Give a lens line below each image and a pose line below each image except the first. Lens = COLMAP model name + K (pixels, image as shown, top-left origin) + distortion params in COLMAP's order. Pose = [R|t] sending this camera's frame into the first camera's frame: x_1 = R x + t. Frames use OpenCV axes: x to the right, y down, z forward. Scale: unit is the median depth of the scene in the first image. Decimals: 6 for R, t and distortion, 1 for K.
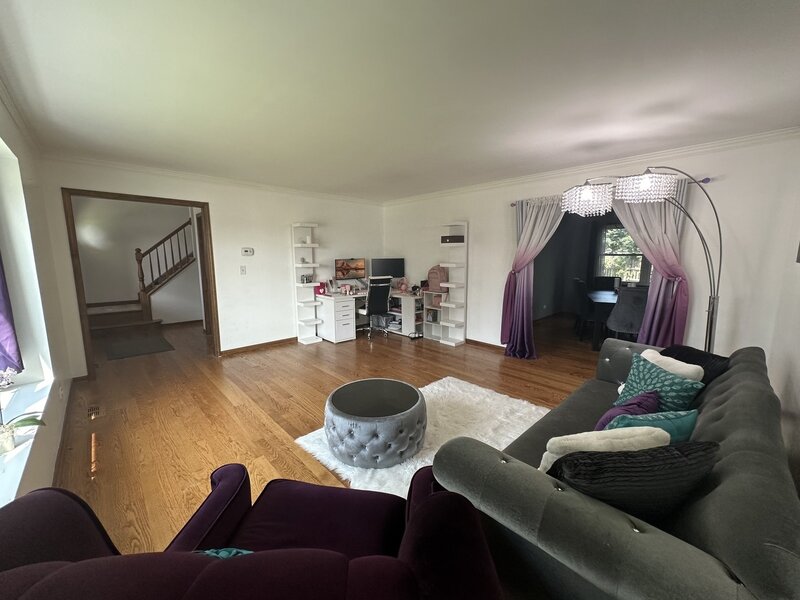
lens RADIAL K [[318.8, 0, 402.8], [0, 318.8, 304.3], [0, 0, 1]] dist [0.000498, 0.000002]
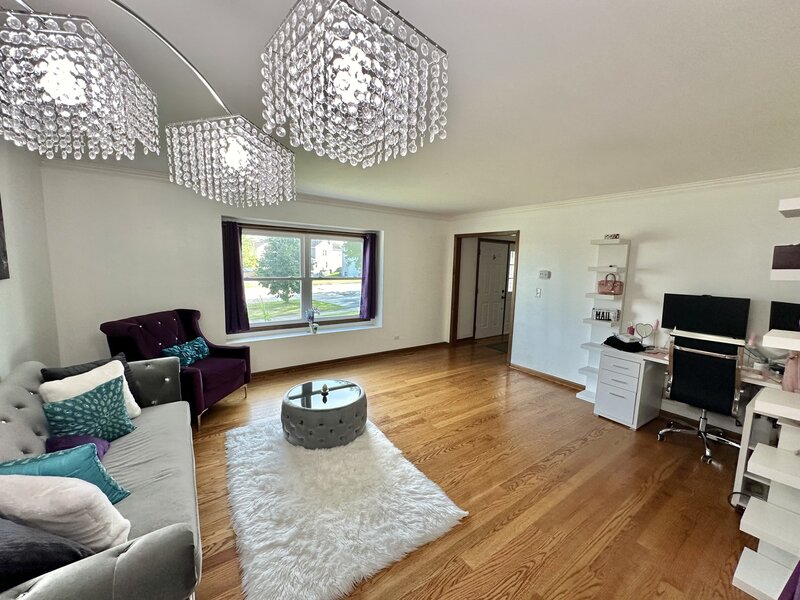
lens RADIAL K [[318.8, 0, 403.6], [0, 318.8, 298.7], [0, 0, 1]] dist [0.000498, 0.000002]
pose [[-0.175649, 0.108658, -0.978438, 0.497427], [-0.173474, 0.974921, 0.139410, -0.141028], [0.969048, 0.194221, -0.152395, 0.696603]]
